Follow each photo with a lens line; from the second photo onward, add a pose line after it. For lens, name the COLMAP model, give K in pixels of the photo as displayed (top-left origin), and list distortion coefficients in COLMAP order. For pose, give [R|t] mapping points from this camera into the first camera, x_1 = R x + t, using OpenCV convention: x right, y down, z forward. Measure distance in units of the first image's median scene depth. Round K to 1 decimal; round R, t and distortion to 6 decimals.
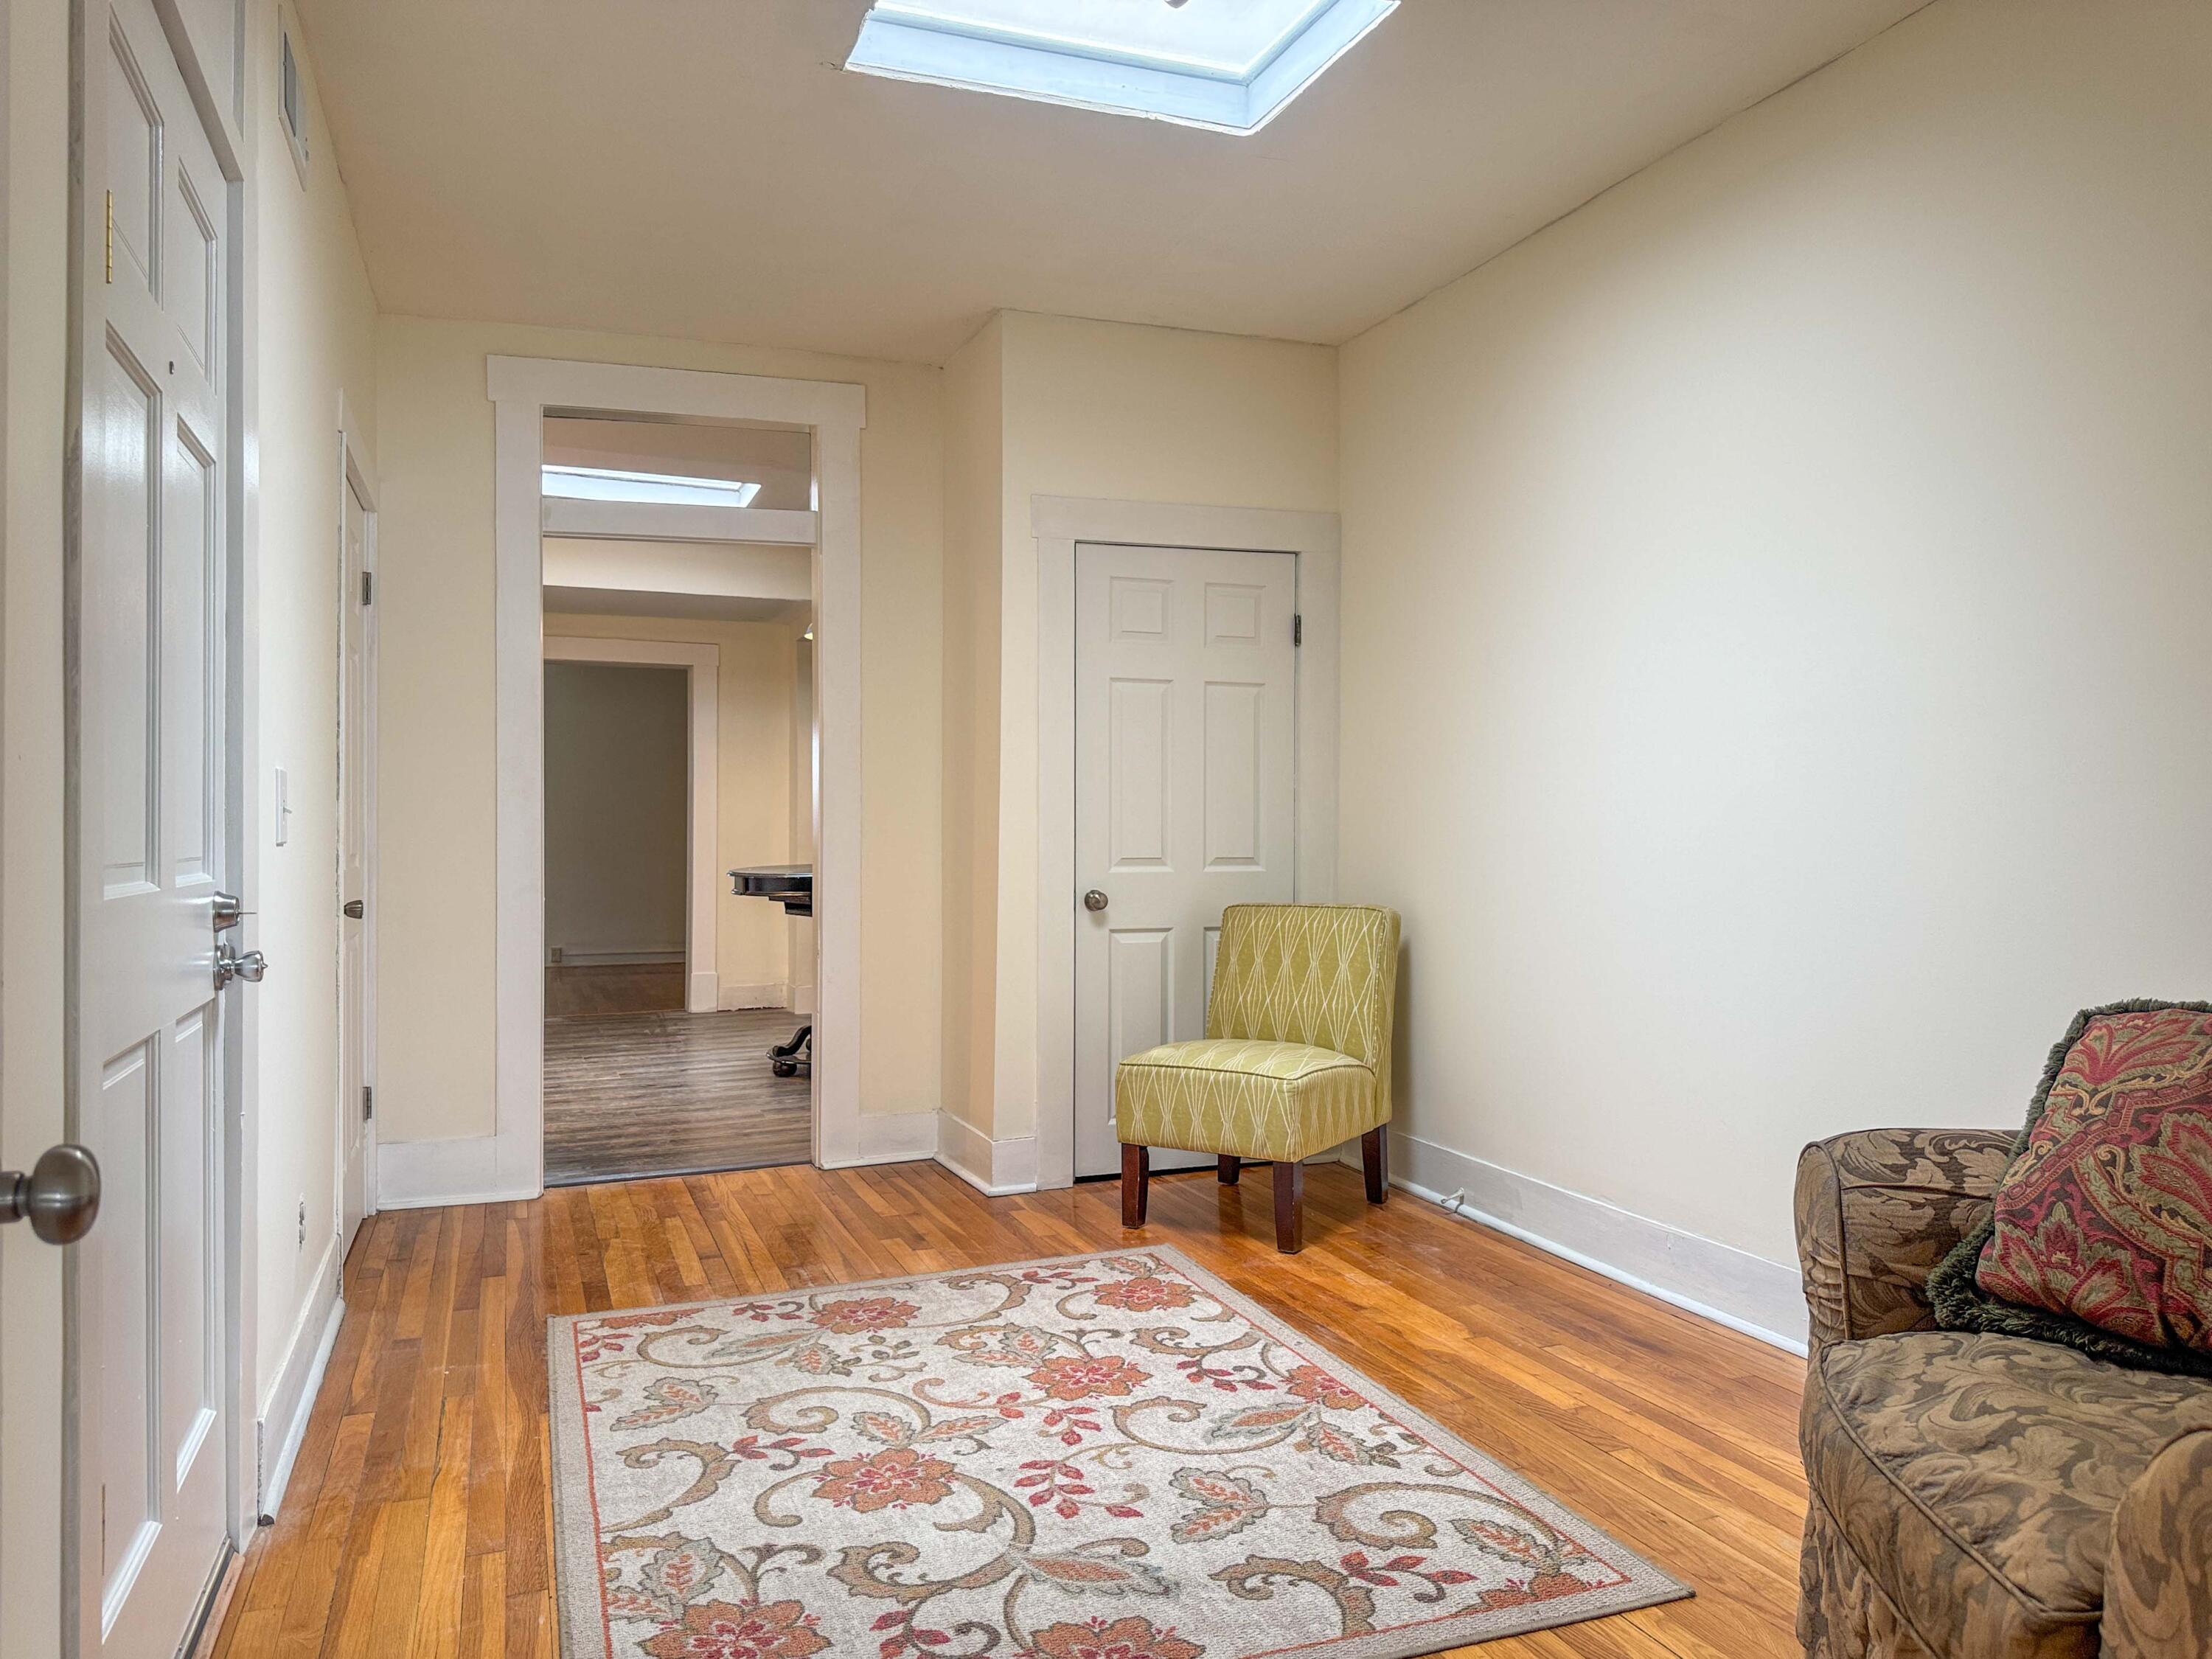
lens RADIAL K [[1590.3, 0, 1090.9], [0, 1590.3, 822.1], [0, 0, 1]] dist [0.049383, -0.039041]
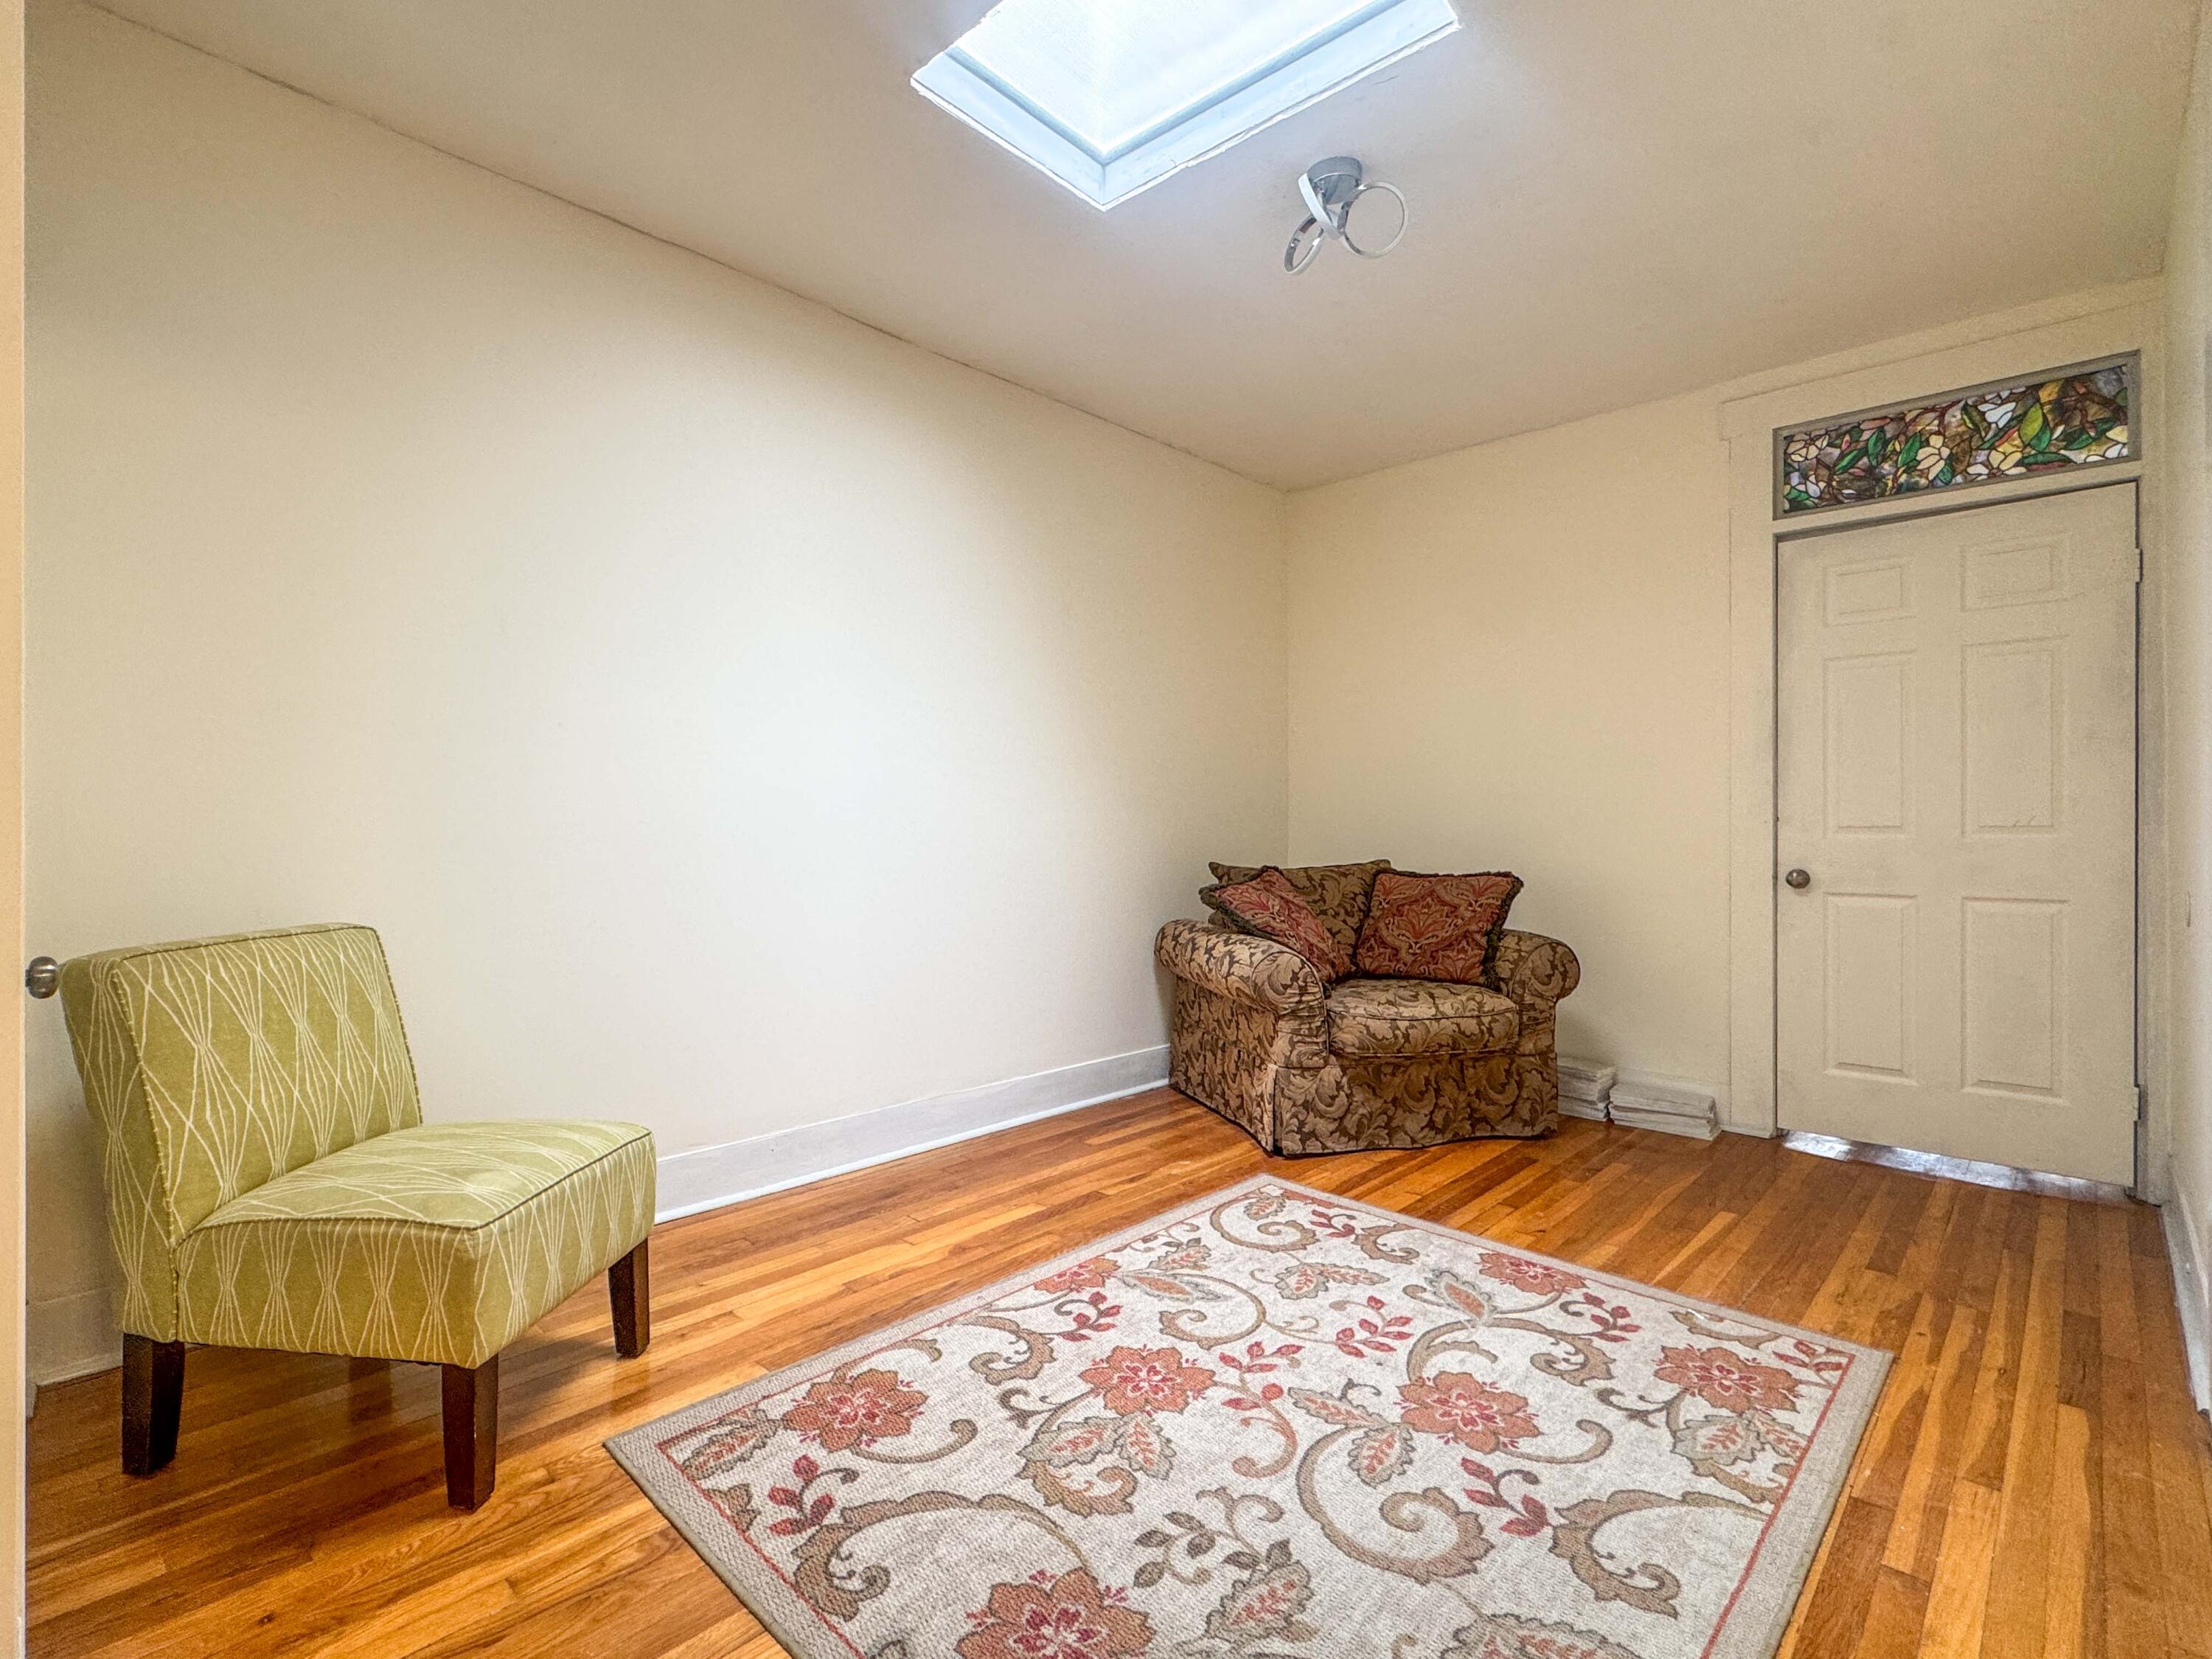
lens RADIAL K [[1036.9, 0, 1090.9], [0, 1036.9, 834.8], [0, 0, 1]] dist [0.002908, -0.001039]
pose [[-0.435816, -0.004027, 0.900027, -0.641427], [0.001995, 0.999983, 0.005440, 0.018774], [-0.900034, 0.004166, -0.435801, 1.522513]]
